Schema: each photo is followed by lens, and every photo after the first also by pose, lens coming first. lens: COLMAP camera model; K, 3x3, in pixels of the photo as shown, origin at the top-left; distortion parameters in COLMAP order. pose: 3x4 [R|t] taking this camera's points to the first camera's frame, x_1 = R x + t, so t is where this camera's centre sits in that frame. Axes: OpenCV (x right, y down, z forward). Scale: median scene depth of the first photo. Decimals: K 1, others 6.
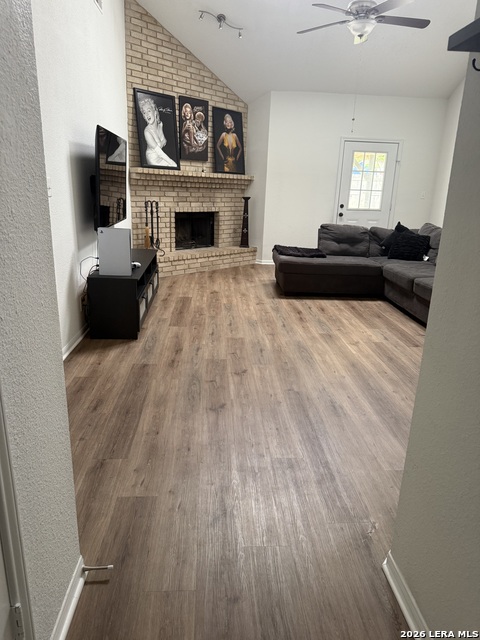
lens RADIAL K [[458.9, 0, 241.7], [0, 458.9, 323.1], [0, 0, 1]] dist [-0.022037, -0.013691]
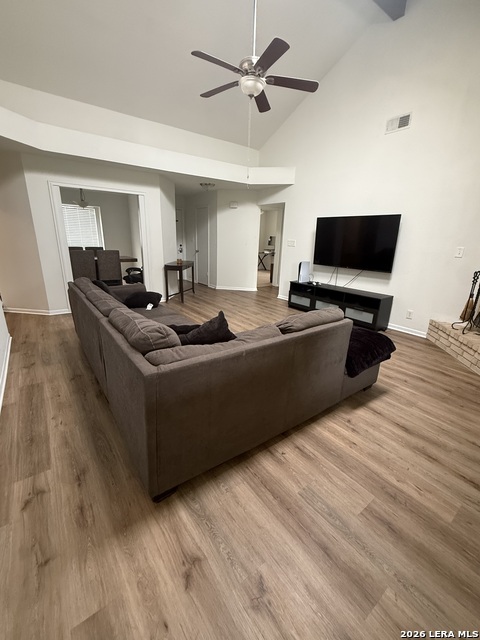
lens RADIAL K [[272.5, 0, 239.5], [0, 272.5, 321.0], [0, 0, 1]] dist [-0.014436, 0.000049]
pose [[-0.836450, 0.103836, -0.538116, 0.468696], [-0.211818, 0.844332, 0.492176, -0.343983], [0.505454, 0.525663, -0.684247, 1.175835]]
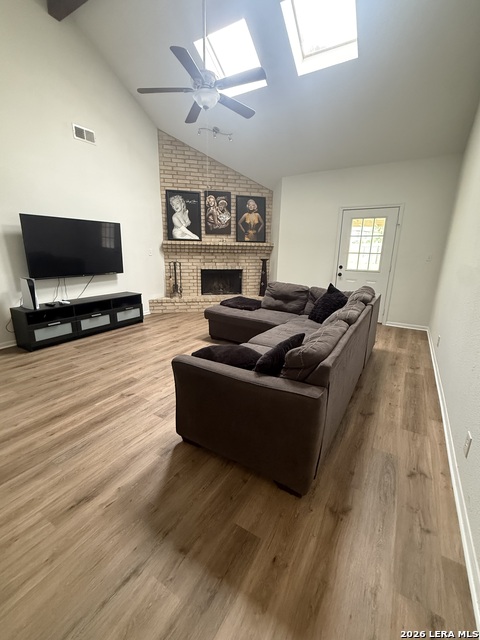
lens RADIAL K [[272.5, 0, 241.3], [0, 272.5, 317.2], [0, 0, 1]] dist [-0.014436, 0.000049]
pose [[0.818134, 0.119109, -0.562556, 0.516458], [-0.151669, 0.988367, -0.011310, -0.108776], [0.554665, 0.094575, 0.826682, 0.394345]]
